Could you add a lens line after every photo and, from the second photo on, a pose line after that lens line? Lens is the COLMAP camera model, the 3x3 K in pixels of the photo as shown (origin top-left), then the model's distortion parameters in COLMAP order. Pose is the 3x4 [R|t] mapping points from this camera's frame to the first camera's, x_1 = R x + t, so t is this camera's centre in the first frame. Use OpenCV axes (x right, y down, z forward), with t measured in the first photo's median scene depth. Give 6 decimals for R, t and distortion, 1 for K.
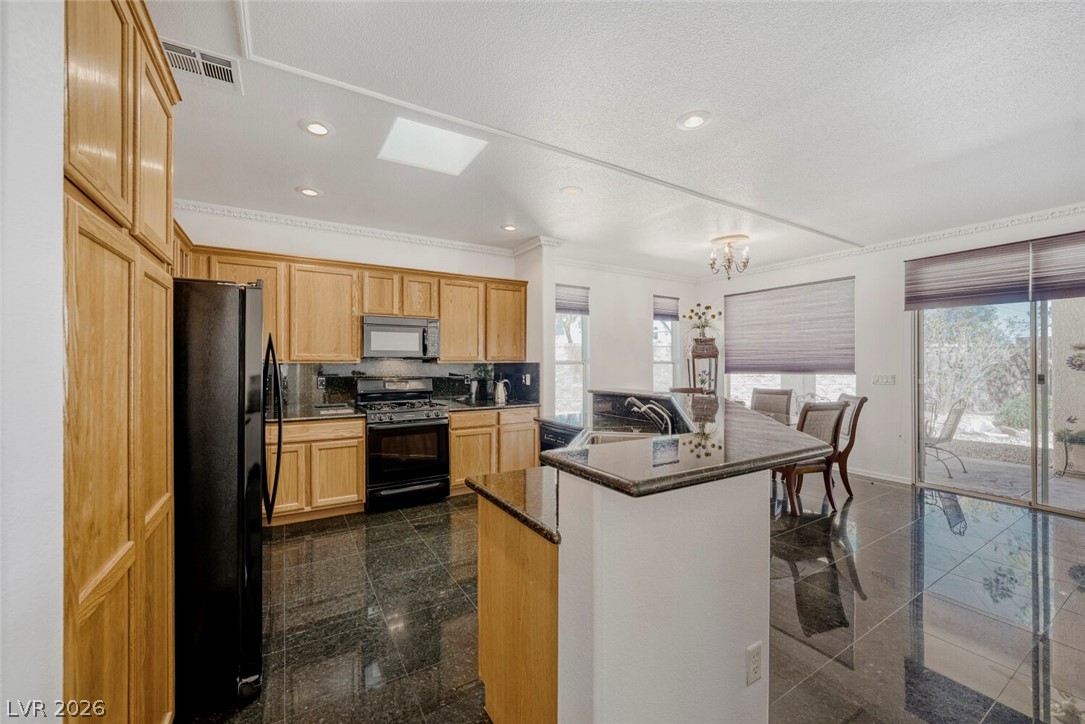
lens RADIAL K [[424.3, 0, 543.1], [0, 424.3, 364.7], [0, 0, 1]] dist [-0.020424, 0.004733]
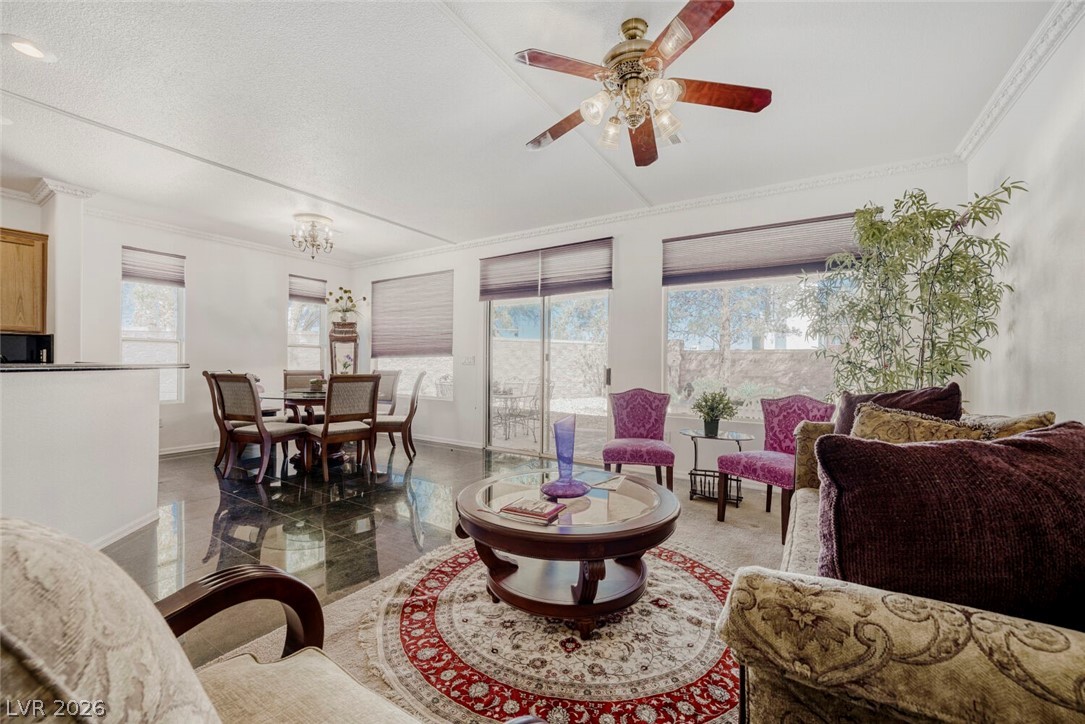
lens RADIAL K [[424.3, 0, 546.0], [0, 424.3, 366.1], [0, 0, 1]] dist [-0.020424, 0.004733]
pose [[0.895784, 0.006170, 0.444447, 0.503434], [-0.008489, 0.999959, 0.003227, 0.047352], [-0.444409, -0.006663, 0.895799, -0.152450]]
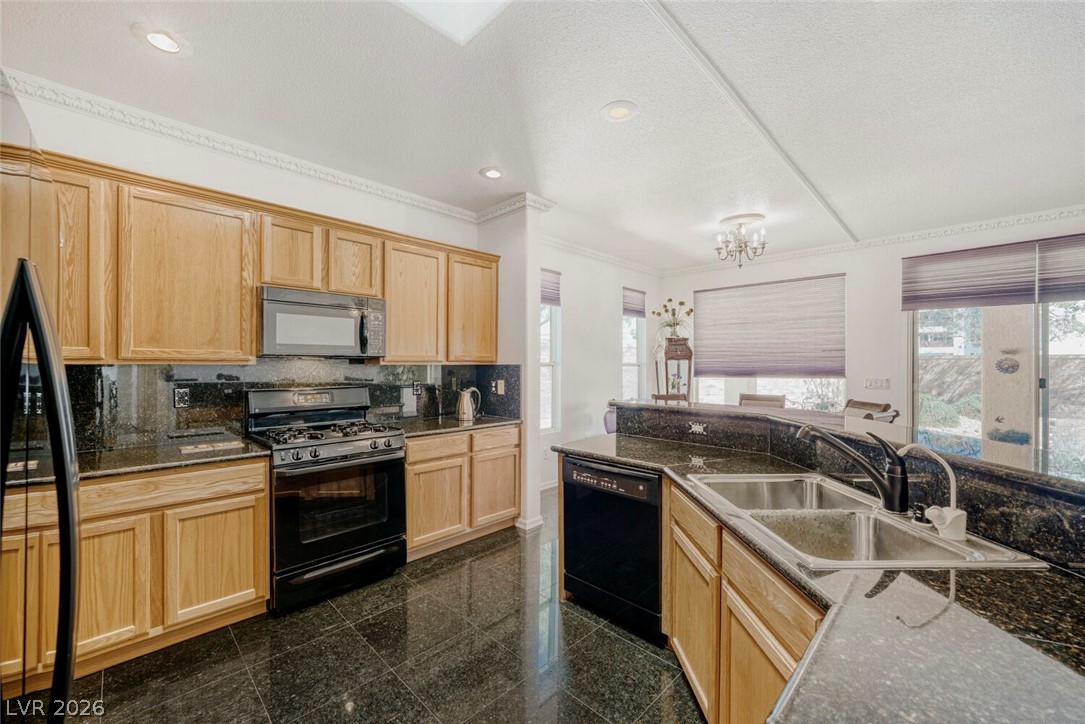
lens RADIAL K [[424.3, 0, 538.1], [0, 424.3, 365.8], [0, 0, 1]] dist [-0.020424, 0.004733]
pose [[0.970882, 0.002074, 0.239549, -0.162161], [-0.001721, 0.999997, -0.001685, -0.001624], [-0.239552, 0.001223, 0.970883, 0.277802]]
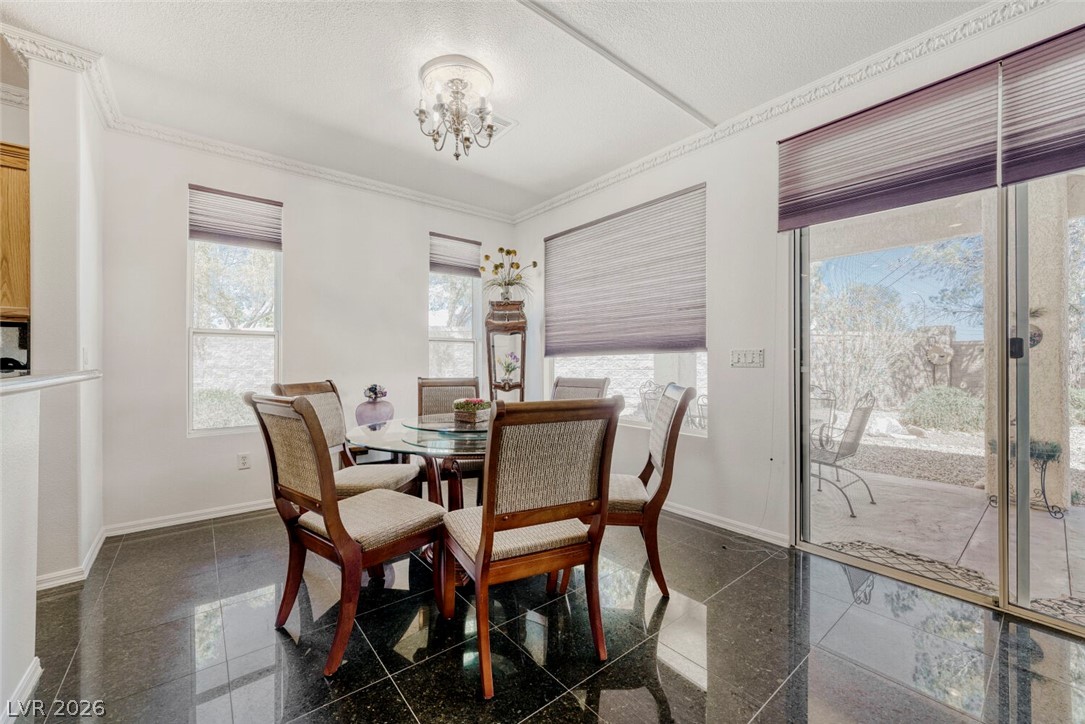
lens RADIAL K [[424.3, 0, 548.2], [0, 424.3, 366.0], [0, 0, 1]] dist [-0.020424, 0.004733]
pose [[0.989867, -0.001281, 0.141990, 0.485557], [0.000718, 0.999992, 0.004018, 0.044521], [-0.141994, -0.003876, 0.989860, 0.494859]]
